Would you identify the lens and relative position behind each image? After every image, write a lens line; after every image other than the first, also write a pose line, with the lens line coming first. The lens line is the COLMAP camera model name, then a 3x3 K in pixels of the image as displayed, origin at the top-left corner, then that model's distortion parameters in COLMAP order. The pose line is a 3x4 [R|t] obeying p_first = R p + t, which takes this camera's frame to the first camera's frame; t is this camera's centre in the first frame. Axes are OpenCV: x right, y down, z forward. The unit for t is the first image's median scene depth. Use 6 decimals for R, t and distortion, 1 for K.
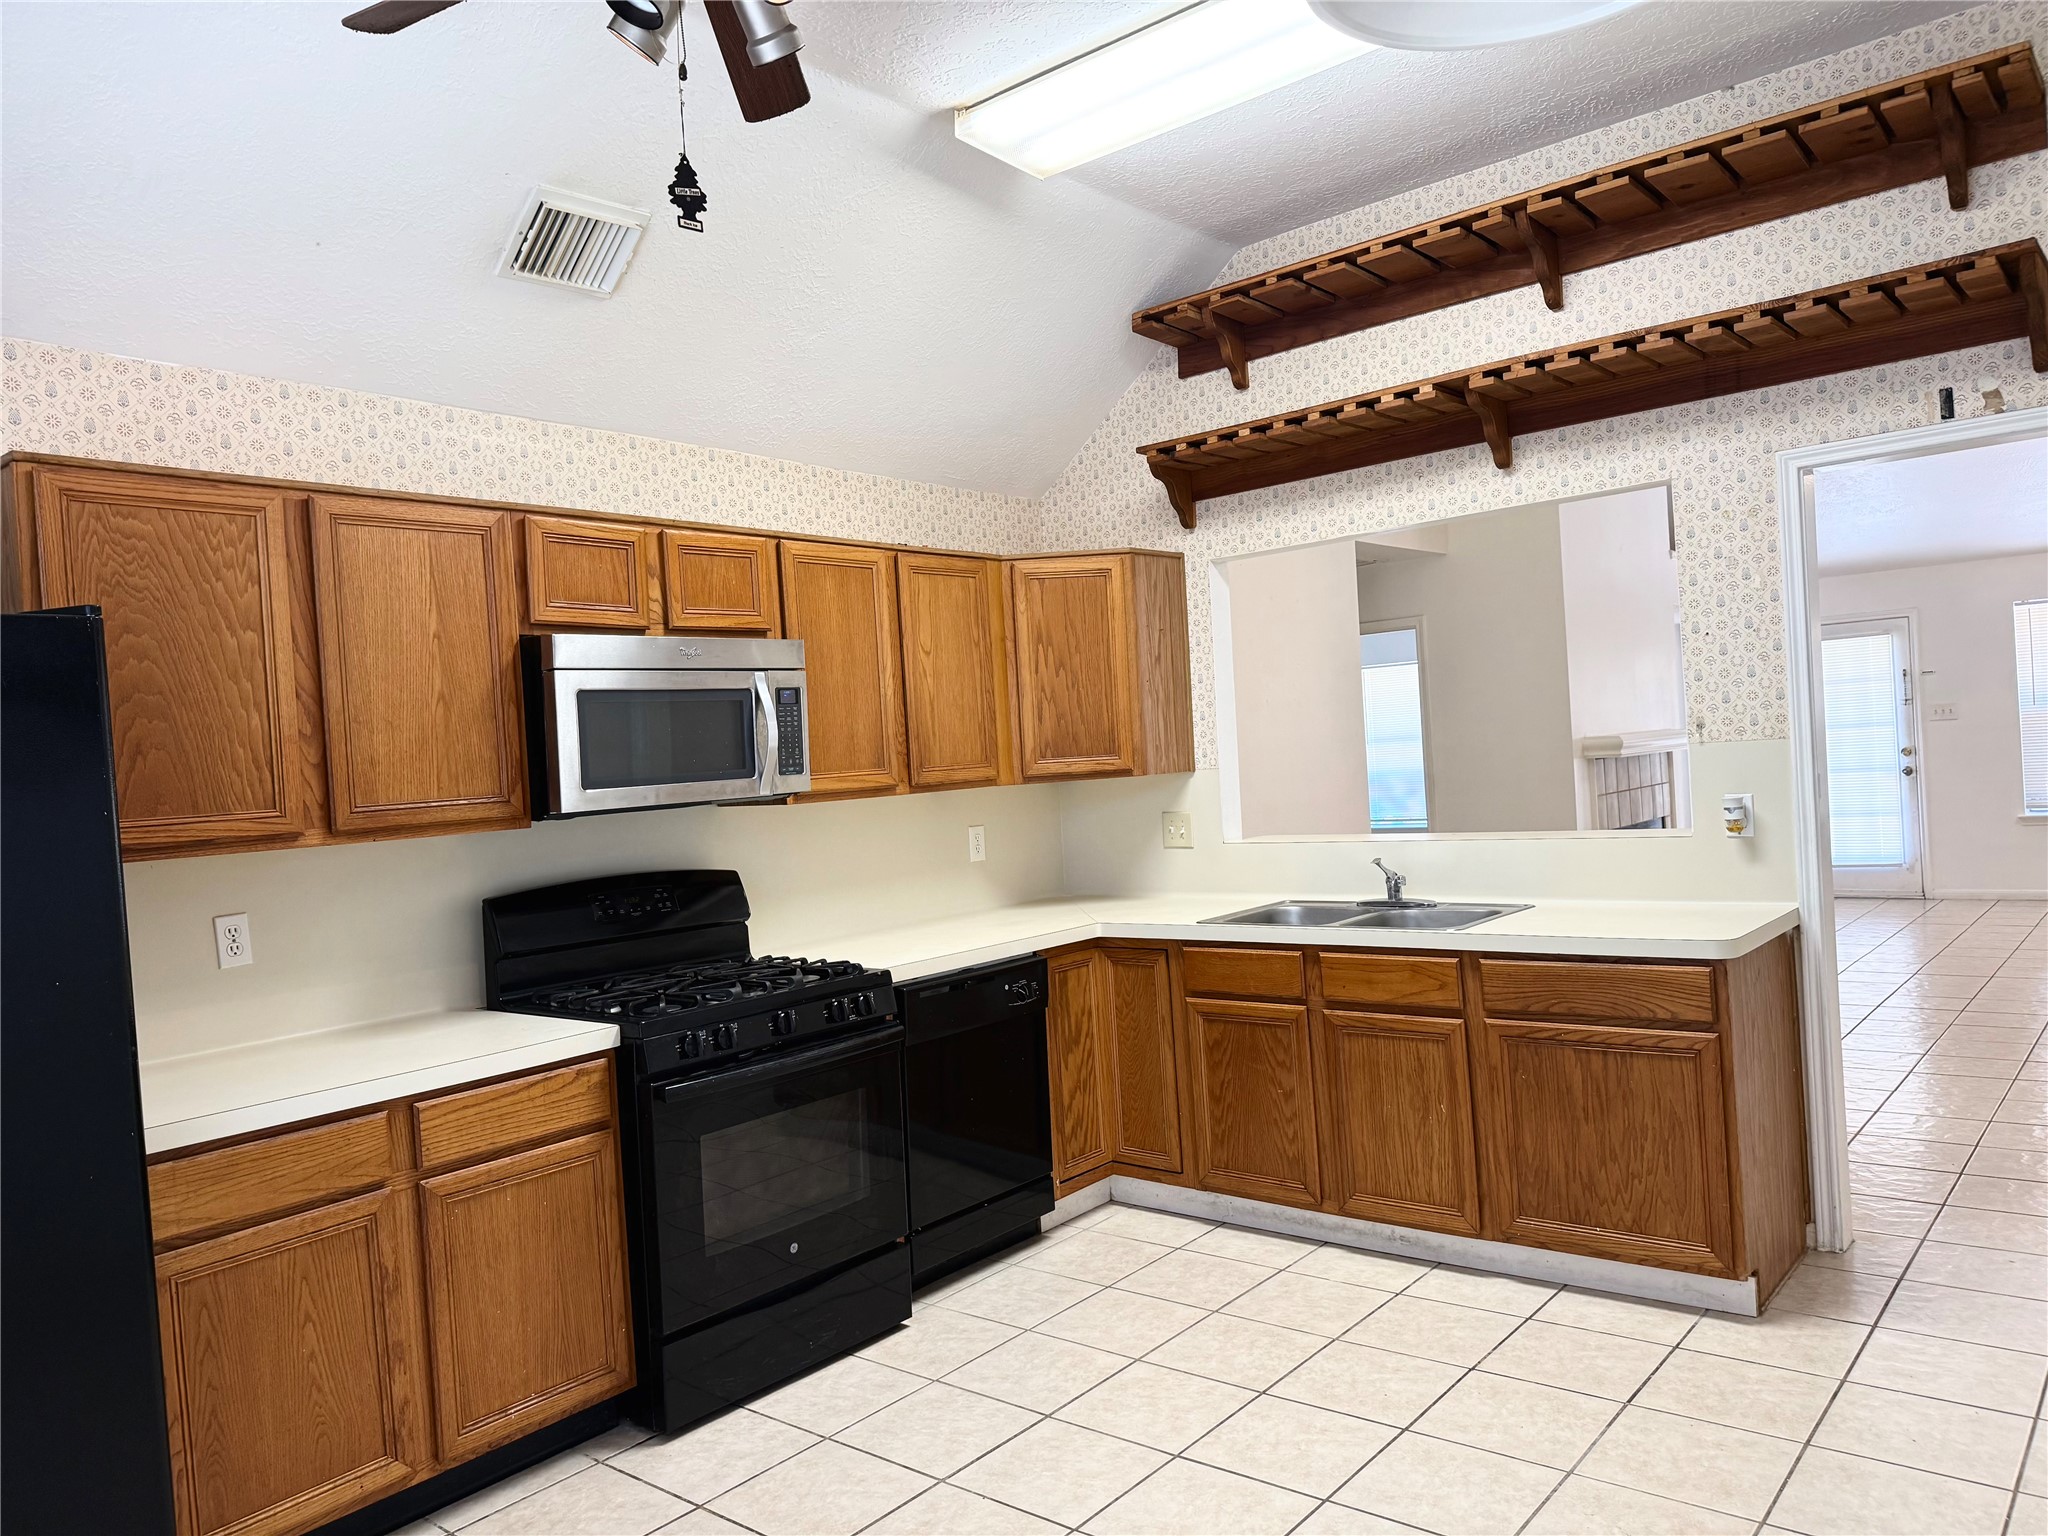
lens RADIAL K [[1432.0, 0, 1031.7], [0, 1432.0, 767.3], [0, 0, 1]] dist [0.041837, -0.045091]
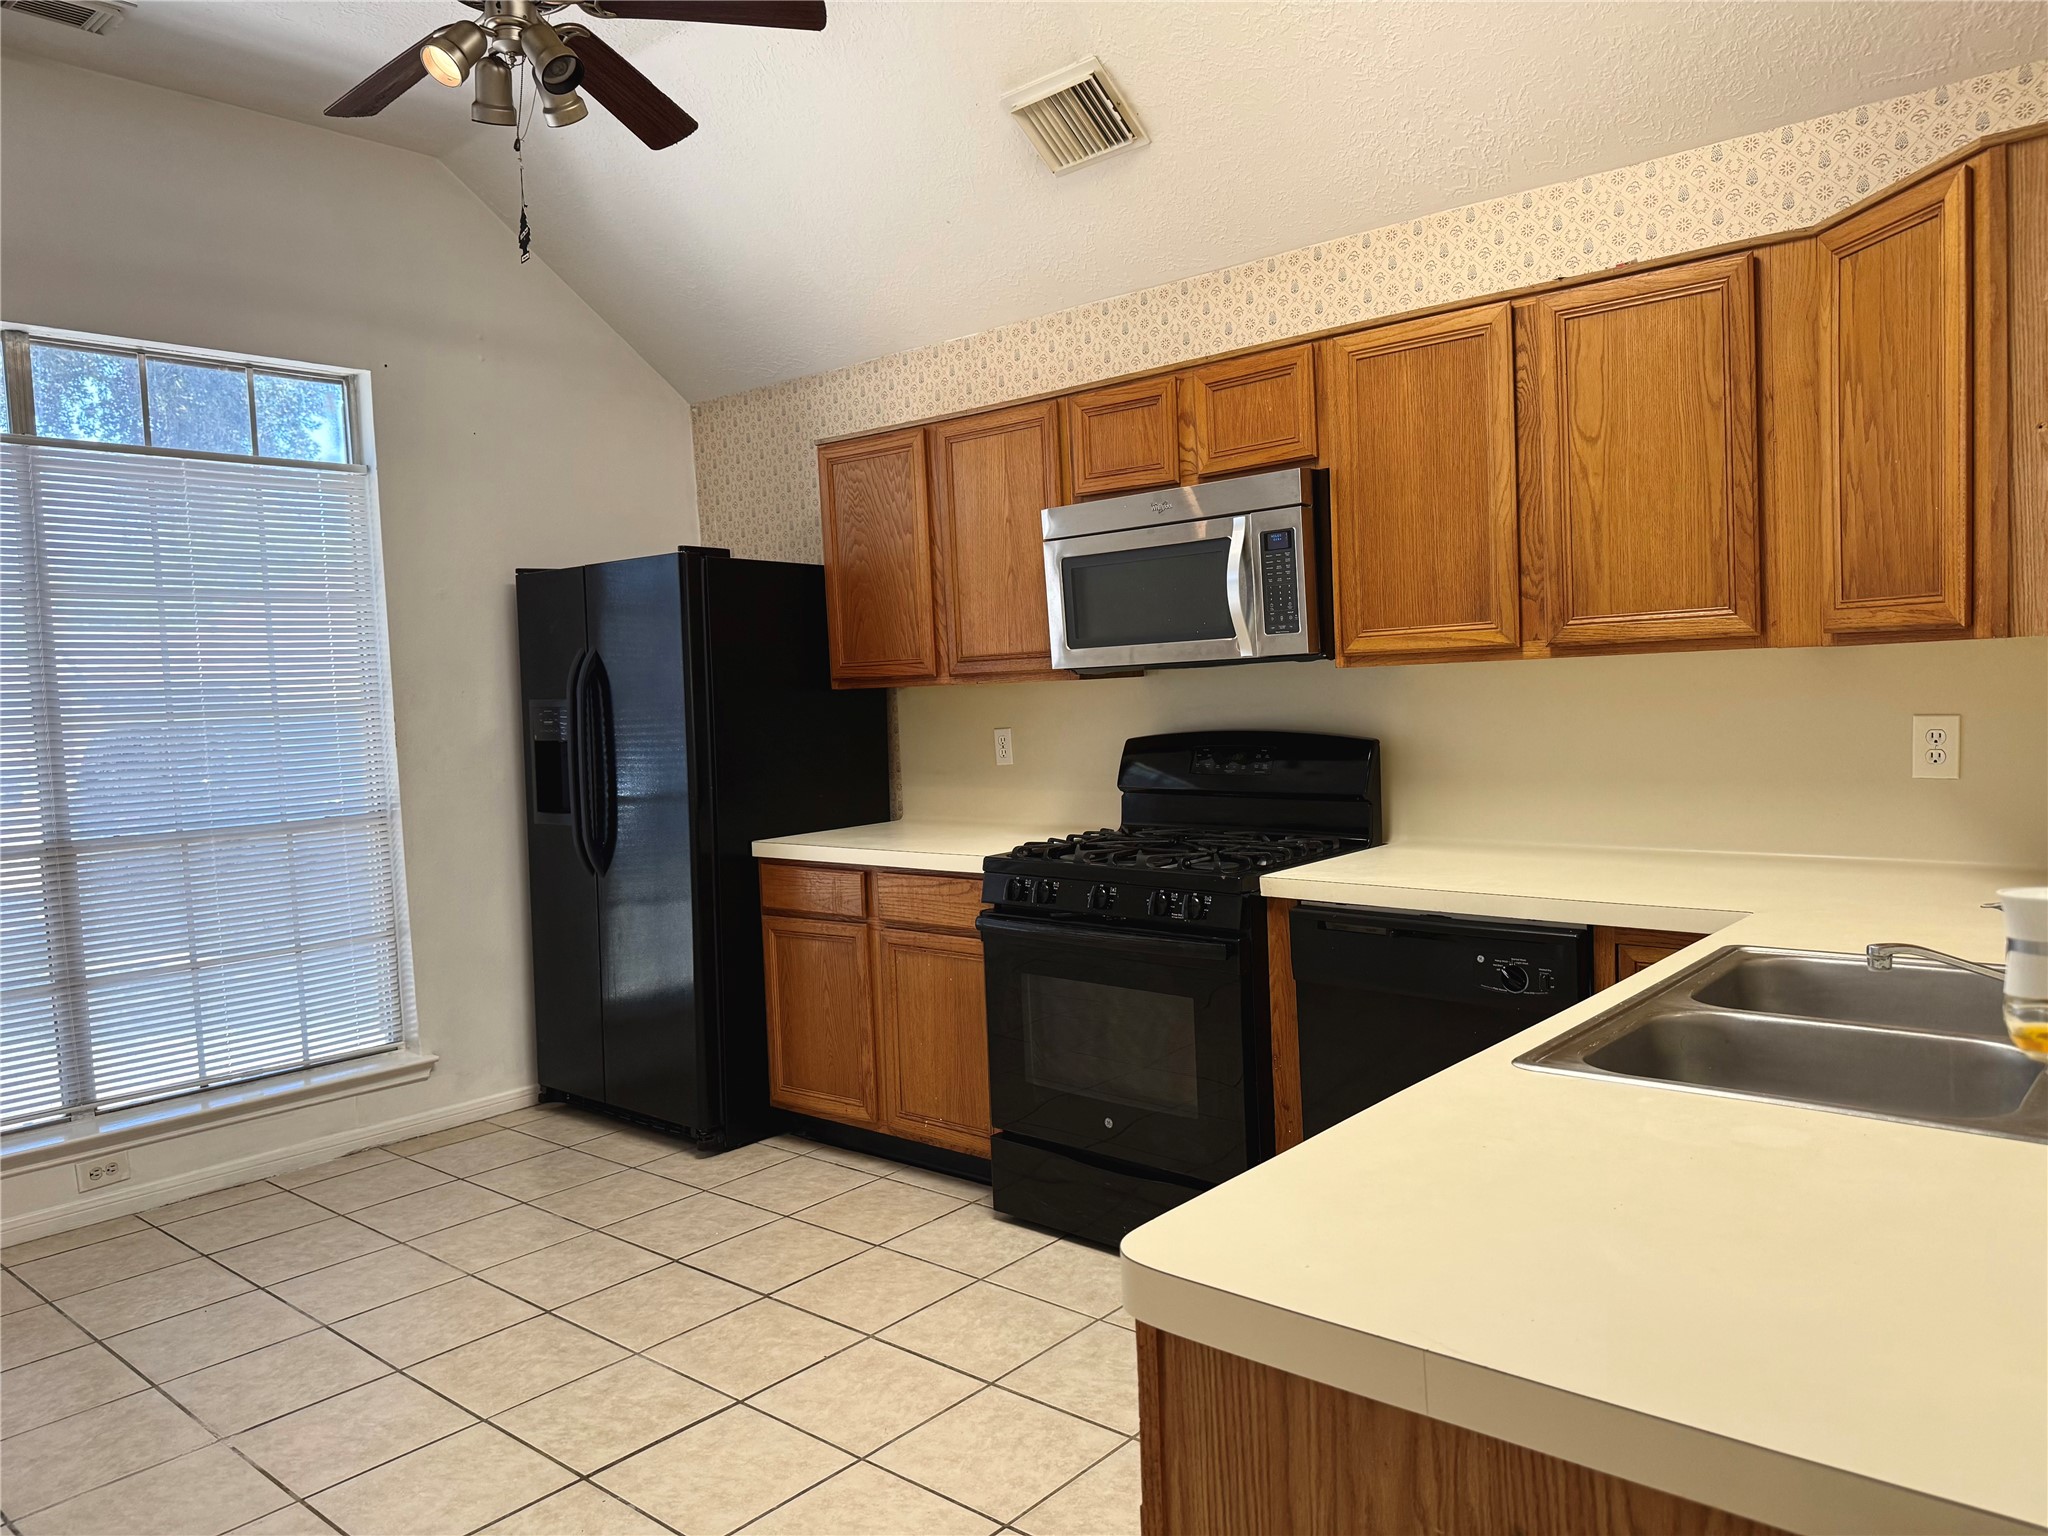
lens RADIAL K [[1432.0, 0, 1024.0], [0, 1432.0, 776.4], [0, 0, 1]] dist [0.041837, -0.045091]
pose [[-0.022746, 0.132572, -0.990912, 0.698672], [0.037624, 0.990580, 0.131664, -0.028994], [0.999033, -0.034287, -0.027520, 0.880828]]
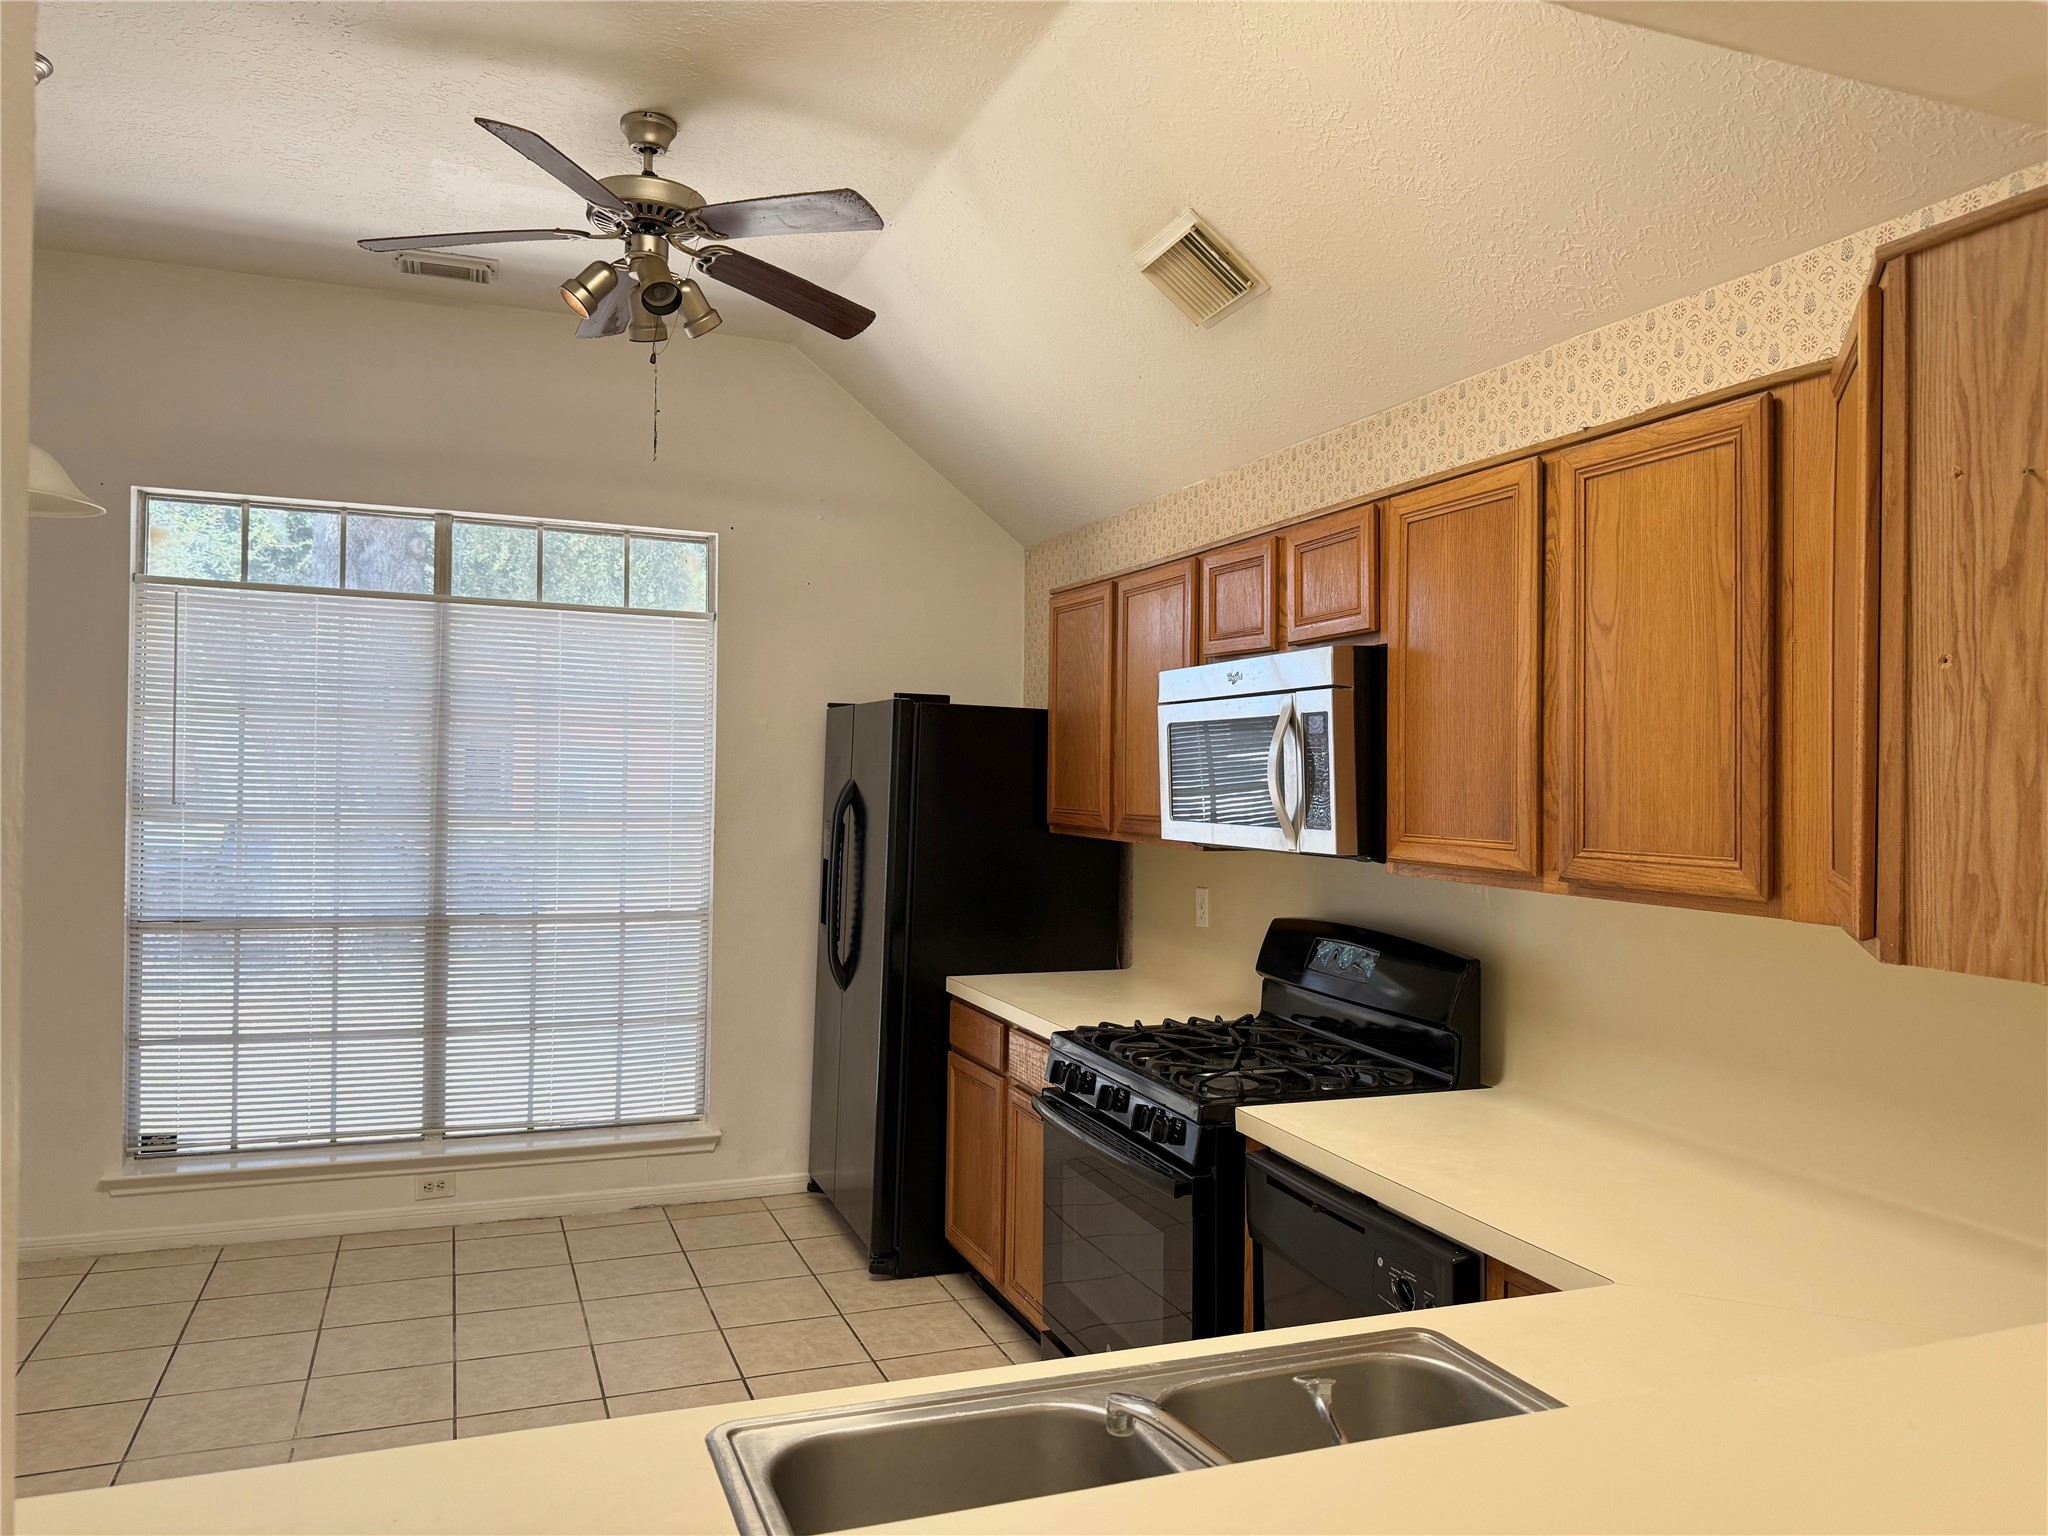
lens RADIAL K [[1432.0, 0, 1022.4], [0, 1432.0, 779.1], [0, 0, 1]] dist [0.041837, -0.045091]
pose [[-0.486719, 0.060655, -0.871451, 0.561673], [0.010187, 0.997913, 0.063768, -0.071423], [0.873499, 0.022159, -0.486321, 1.246080]]
